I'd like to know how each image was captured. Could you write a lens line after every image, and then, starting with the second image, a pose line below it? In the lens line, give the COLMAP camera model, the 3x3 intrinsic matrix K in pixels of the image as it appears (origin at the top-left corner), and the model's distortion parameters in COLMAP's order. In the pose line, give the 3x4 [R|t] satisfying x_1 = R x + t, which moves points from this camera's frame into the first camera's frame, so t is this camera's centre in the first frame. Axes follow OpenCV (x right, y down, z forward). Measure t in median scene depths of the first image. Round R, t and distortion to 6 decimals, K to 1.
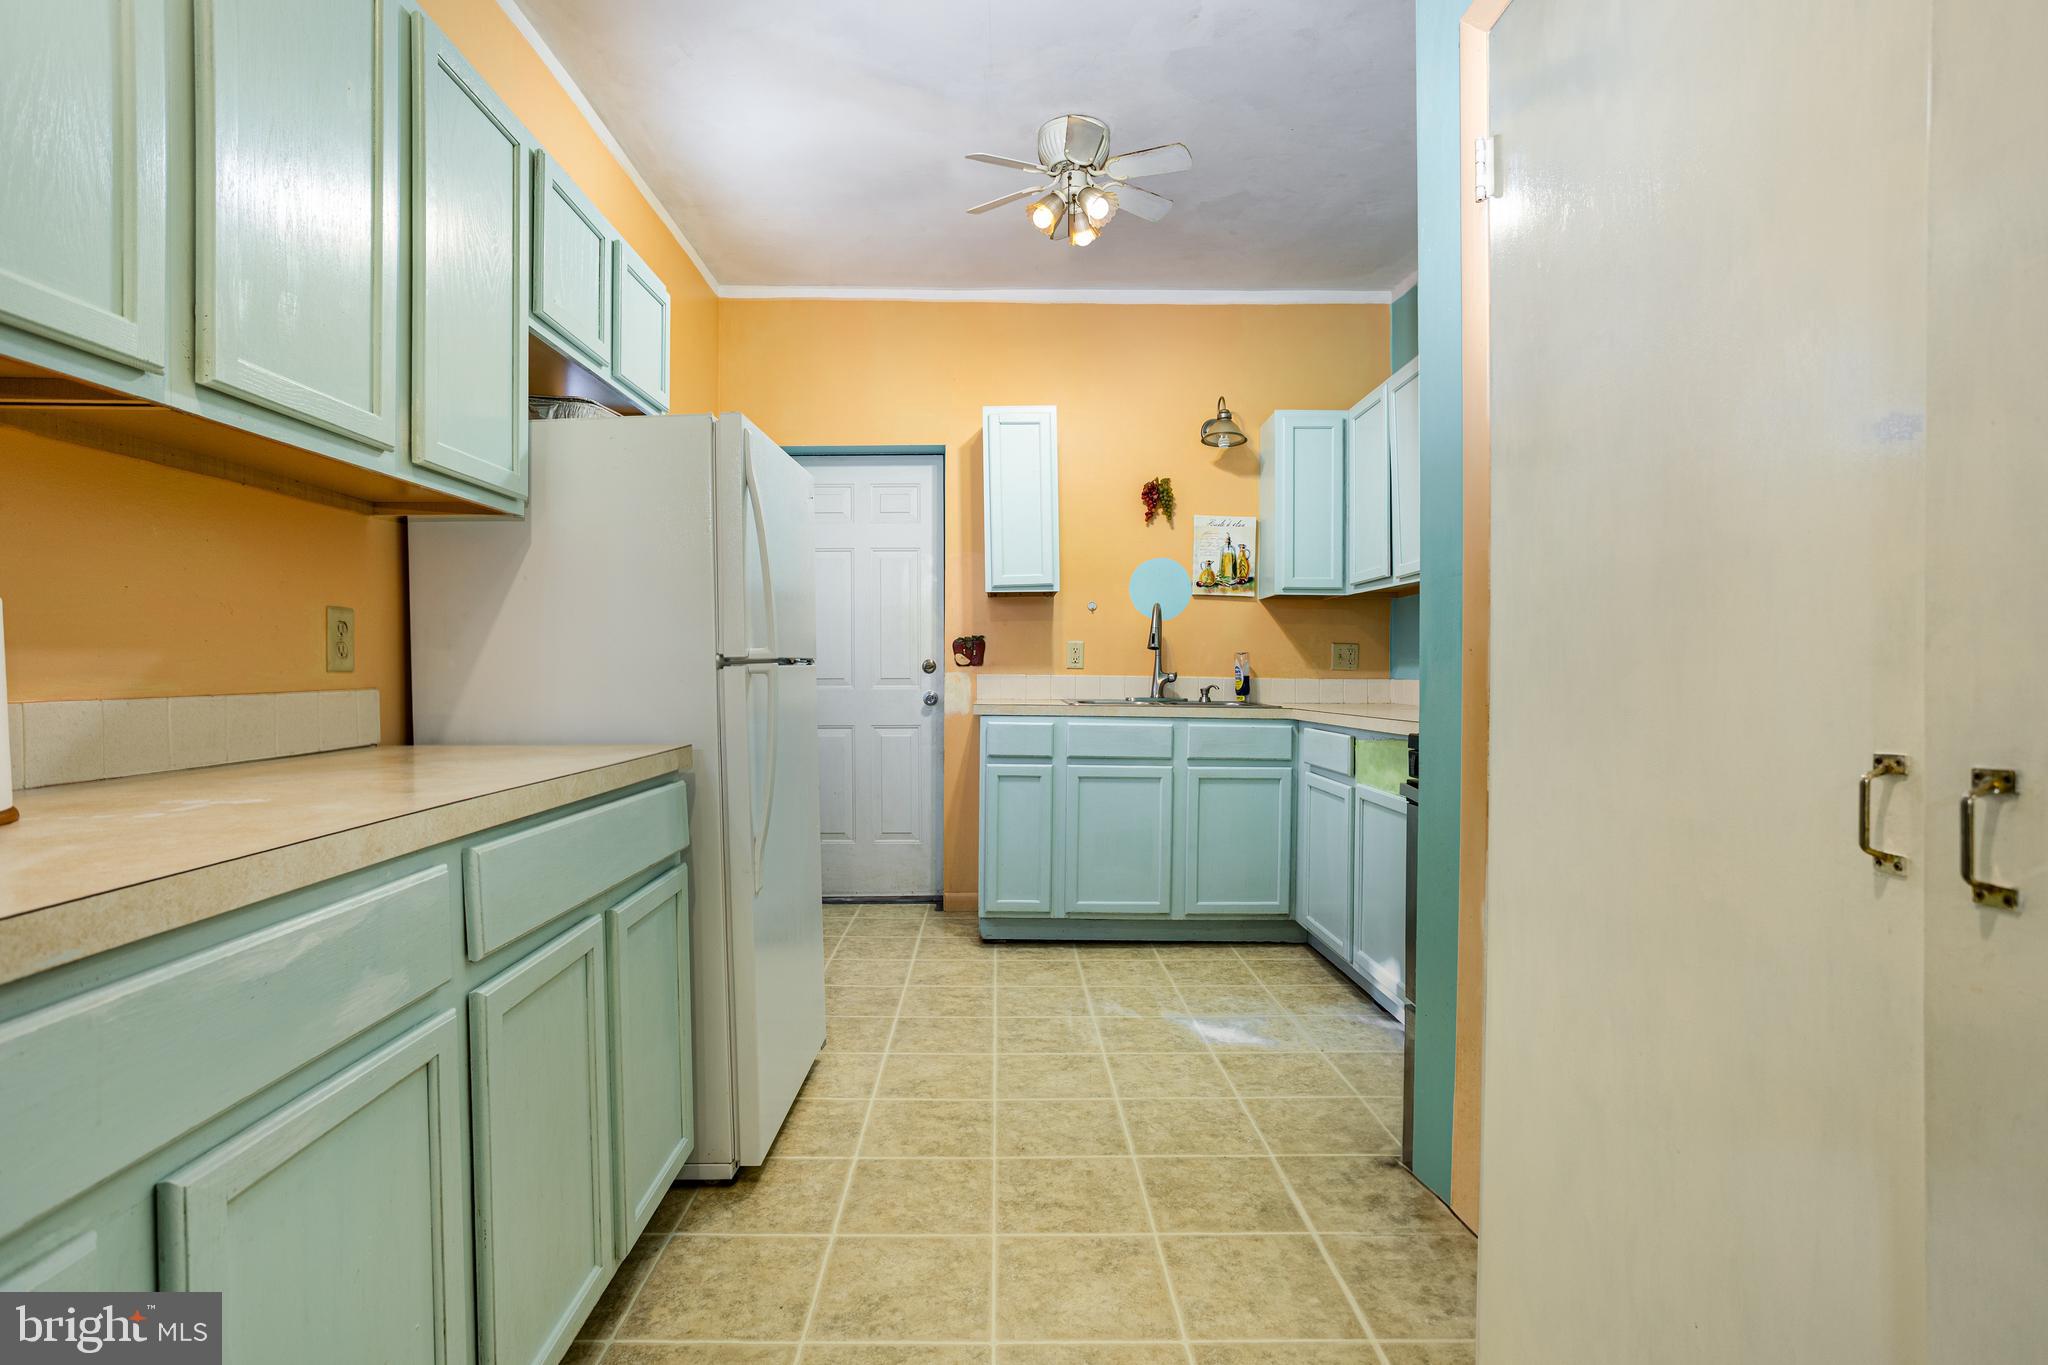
lens RADIAL K [[967.4, 0, 1005.0], [0, 967.4, 679.3], [0, 0, 1]] dist [-0.040581, 0.004632]
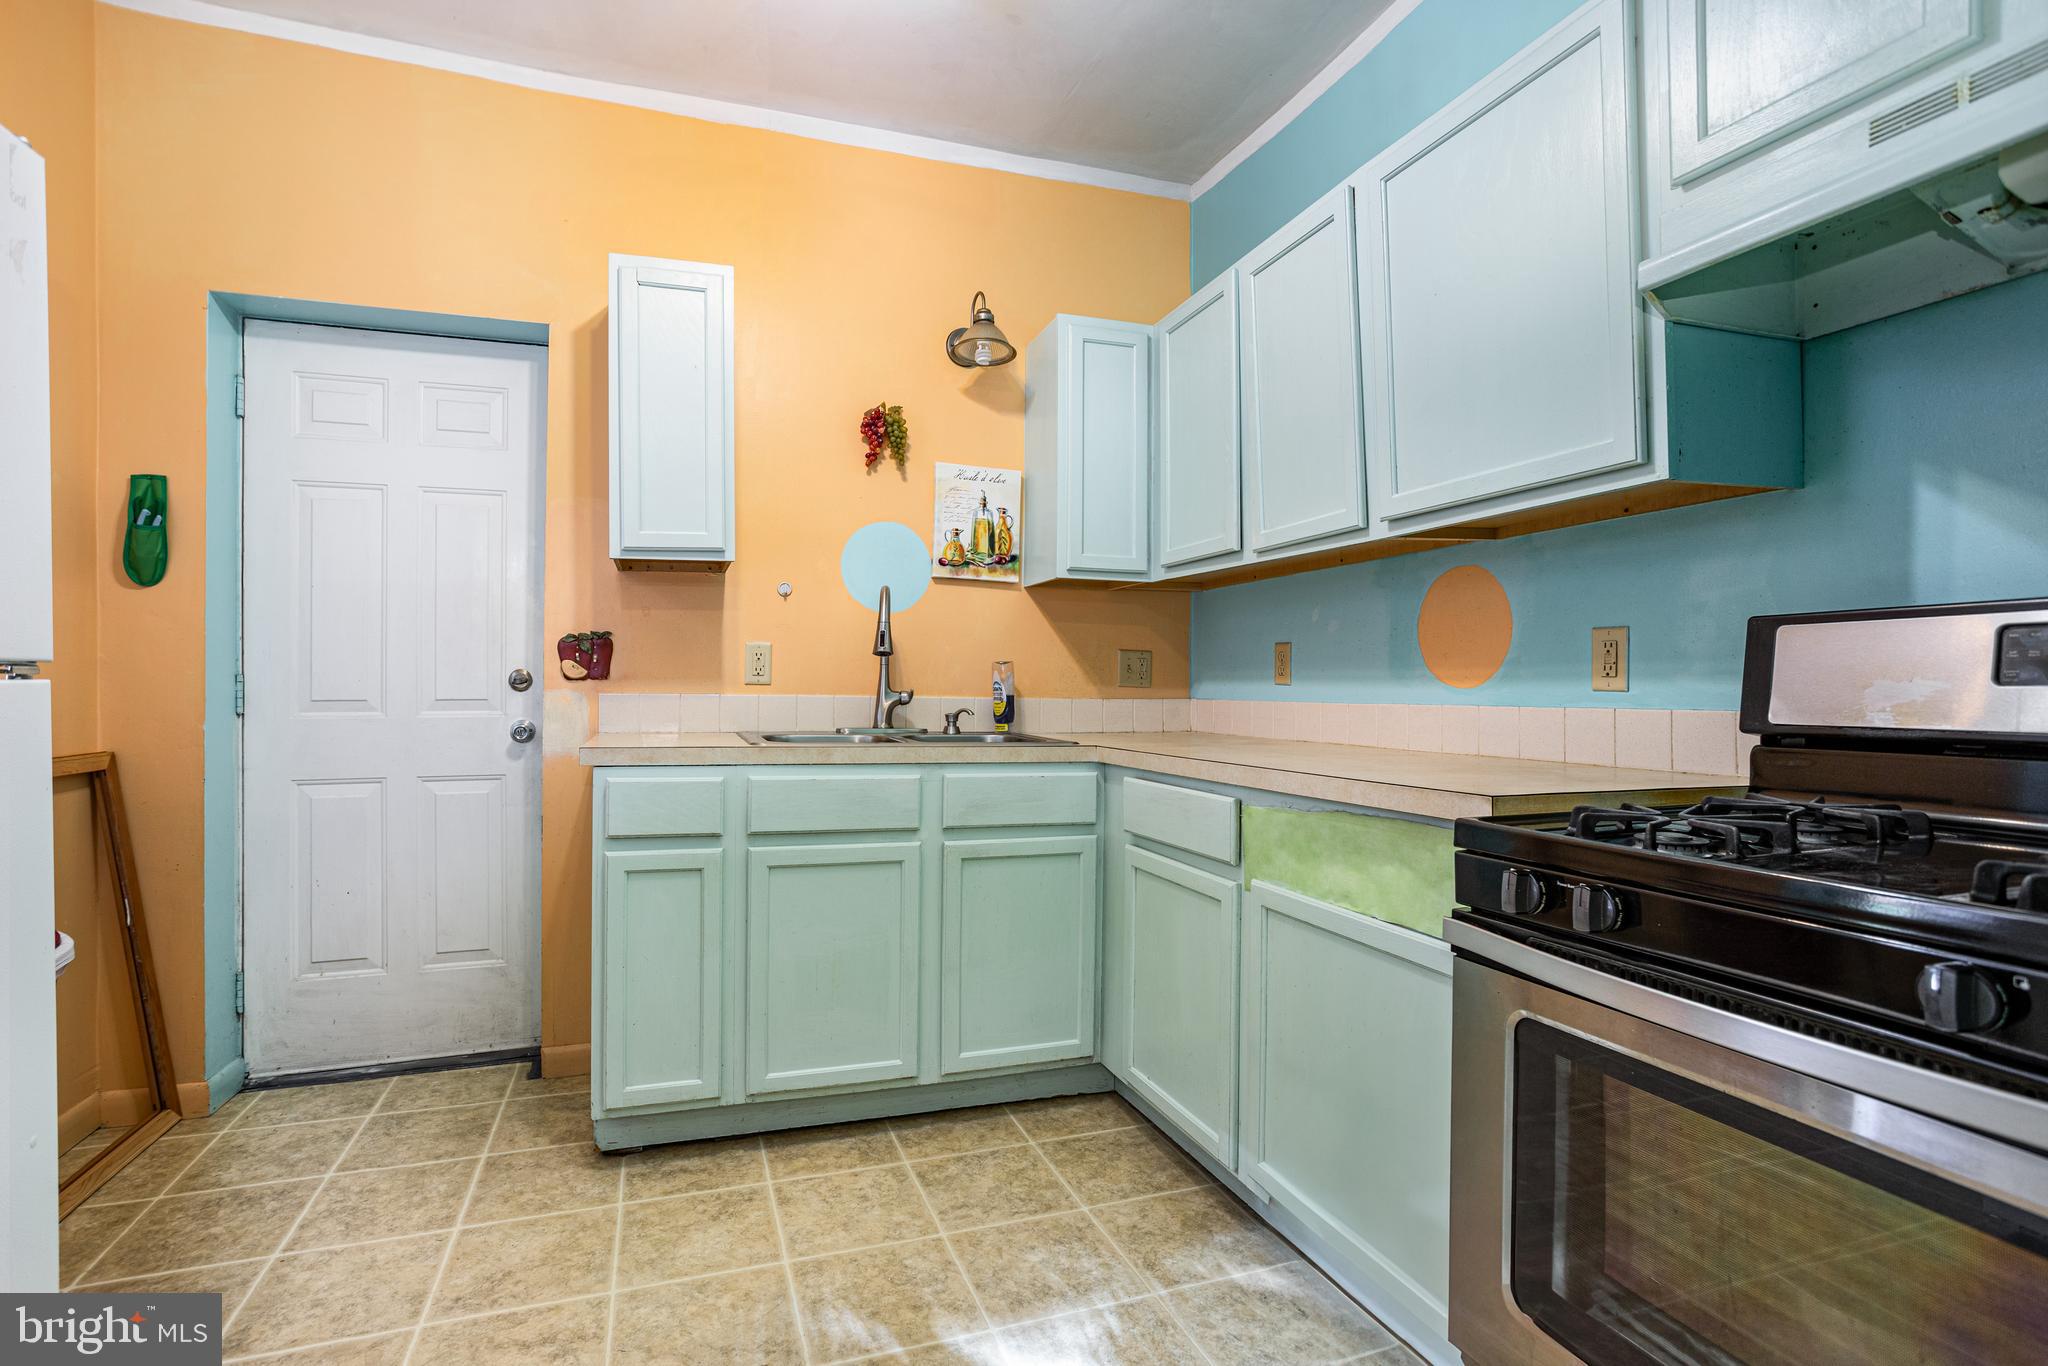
lens RADIAL K [[967.4, 0, 990.6], [0, 967.4, 682.0], [0, 0, 1]] dist [-0.040581, 0.004632]
pose [[0.949056, 0.002973, 0.315094, 0.016847], [0.000626, 0.999936, -0.011319, -0.005498], [-0.315107, 0.010939, 0.948993, 0.351842]]
